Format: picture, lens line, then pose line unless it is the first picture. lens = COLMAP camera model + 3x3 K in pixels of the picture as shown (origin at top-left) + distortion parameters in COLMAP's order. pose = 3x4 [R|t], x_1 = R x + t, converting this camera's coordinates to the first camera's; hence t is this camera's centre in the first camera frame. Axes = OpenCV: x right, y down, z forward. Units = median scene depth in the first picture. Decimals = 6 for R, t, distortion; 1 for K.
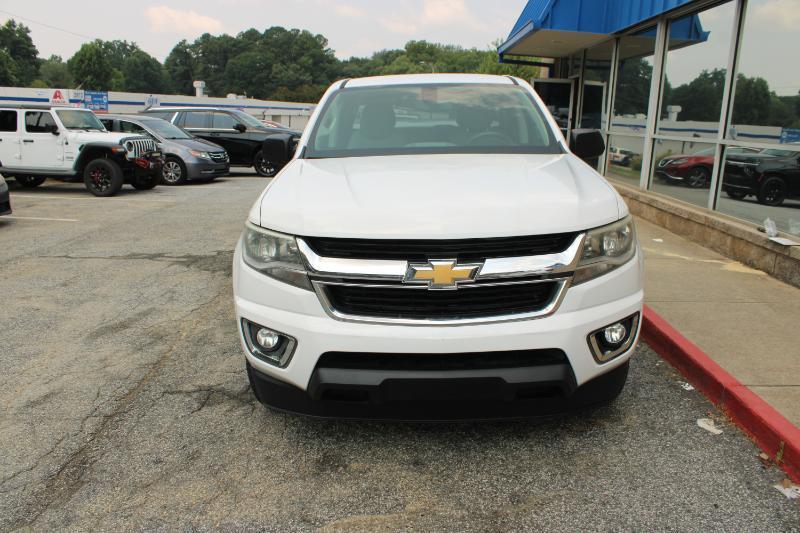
lens RADIAL K [[656.8, 0, 391.3], [0, 656.8, 267.5], [0, 0, 1]] dist [-0.163327, 0.144873]
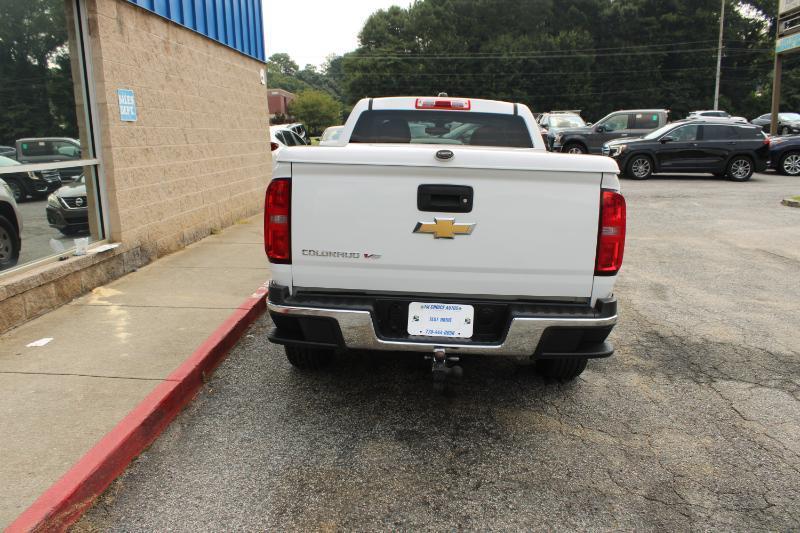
lens RADIAL K [[660.0, 0, 395.2], [0, 660.0, 265.4], [0, 0, 1]] dist [-0.166116, 0.152372]
pose [[-0.999899, -0.009852, 0.010251, 0.120281], [-0.004745, 0.910899, 0.412601, -0.496593], [-0.013403, 0.412511, -0.910854, 2.121859]]
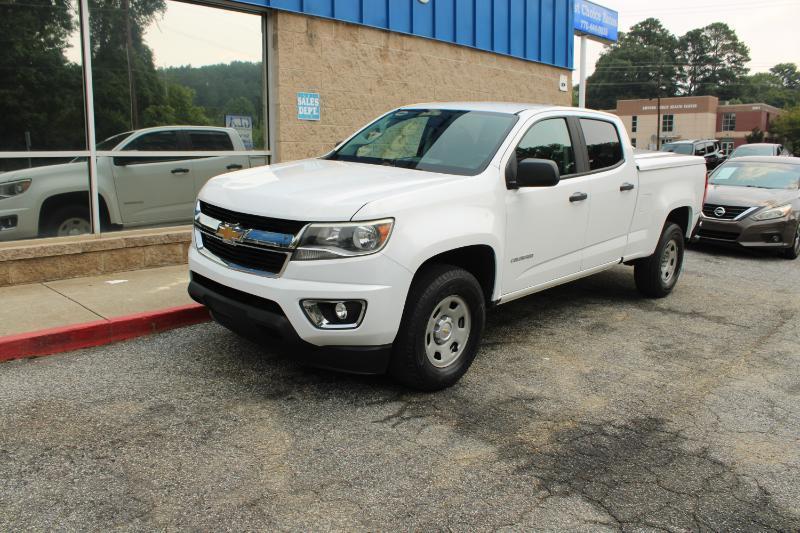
lens RADIAL K [[660.0, 0, 395.2], [0, 660.0, 265.4], [0, 0, 1]] dist [-0.166116, 0.152372]
pose [[-0.743617, -0.151529, 0.651209, -0.501900], [0.119387, 0.928234, 0.352318, -0.424139], [-0.657861, 0.339736, -0.672160, 1.838342]]
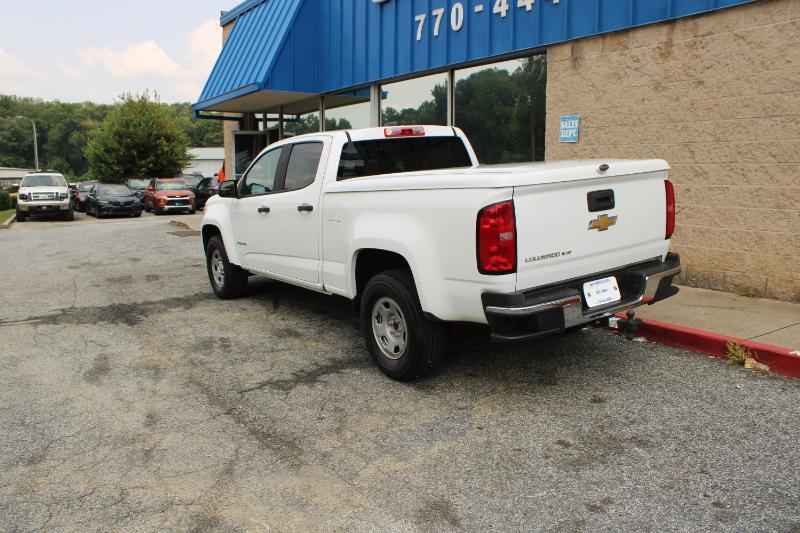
lens RADIAL K [[660.0, 0, 395.2], [0, 660.0, 265.4], [0, 0, 1]] dist [-0.166116, 0.152372]
pose [[0.820375, -0.119858, 0.559123, -0.553574], [0.162941, 0.986248, -0.027657, 0.028804], [-0.548119, 0.113793, 0.828623, -0.148771]]
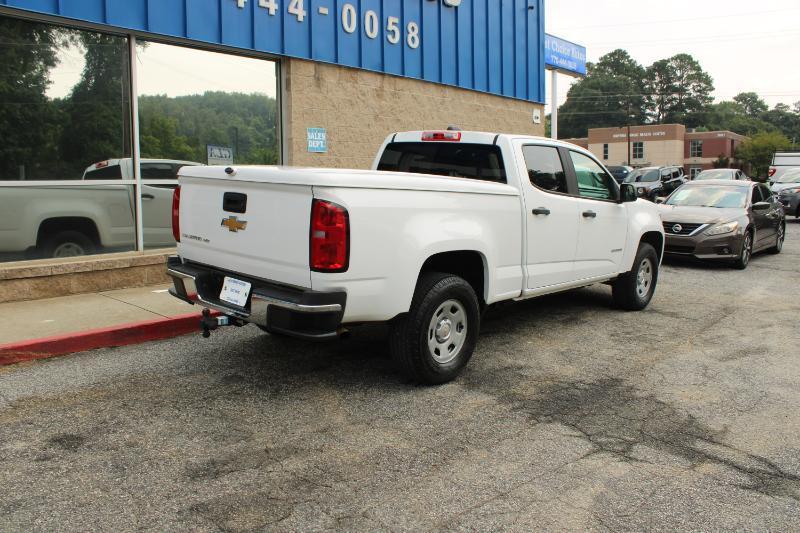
lens RADIAL K [[663.3, 0, 397.6], [0, 663.3, 262.8], [0, 0, 1]] dist [-0.162831, 0.146464]
pose [[-0.771144, -0.107591, 0.627504, -0.605894], [0.121102, 0.942834, 0.310481, -0.466349], [-0.625037, 0.315418, -0.714031, 2.039927]]
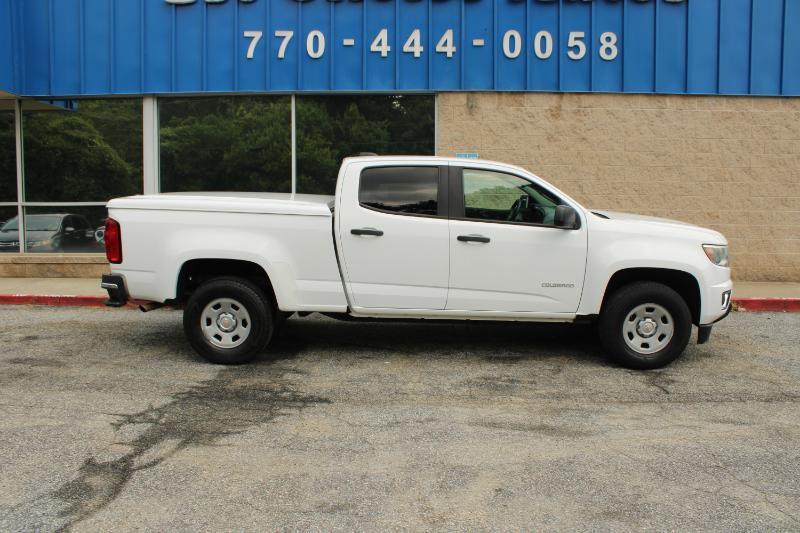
lens RADIAL K [[663.3, 0, 397.6], [0, 663.3, 262.8], [0, 0, 1]] dist [-0.162831, 0.146464]
pose [[-0.003372, -0.121483, 0.992588, -1.196253], [0.224365, 0.967195, 0.119138, -0.257597], [-0.974499, 0.223104, 0.023996, 1.053384]]
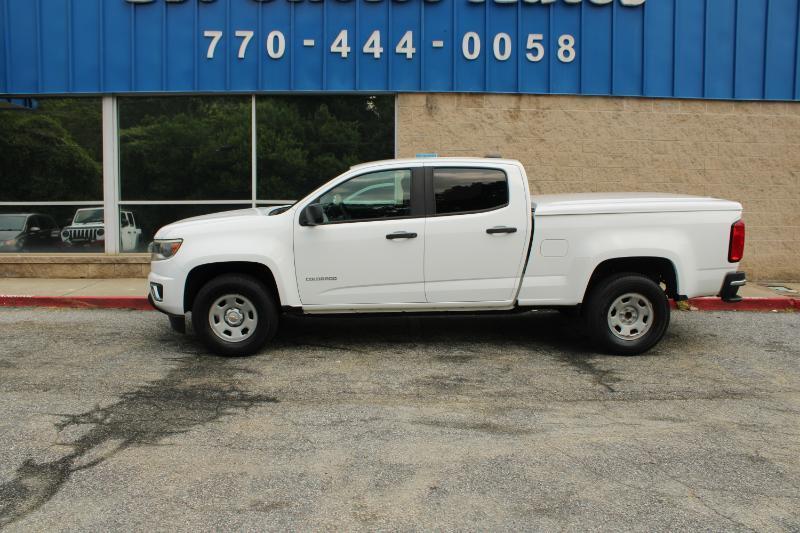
lens RADIAL K [[660.0, 0, 395.2], [0, 660.0, 265.4], [0, 0, 1]] dist [-0.166116, 0.152372]
pose [[-0.039733, -0.125485, 0.991300, -1.198346], [0.219870, 0.966669, 0.131180, -0.249285], [-0.974720, 0.223170, -0.010818, 1.015817]]
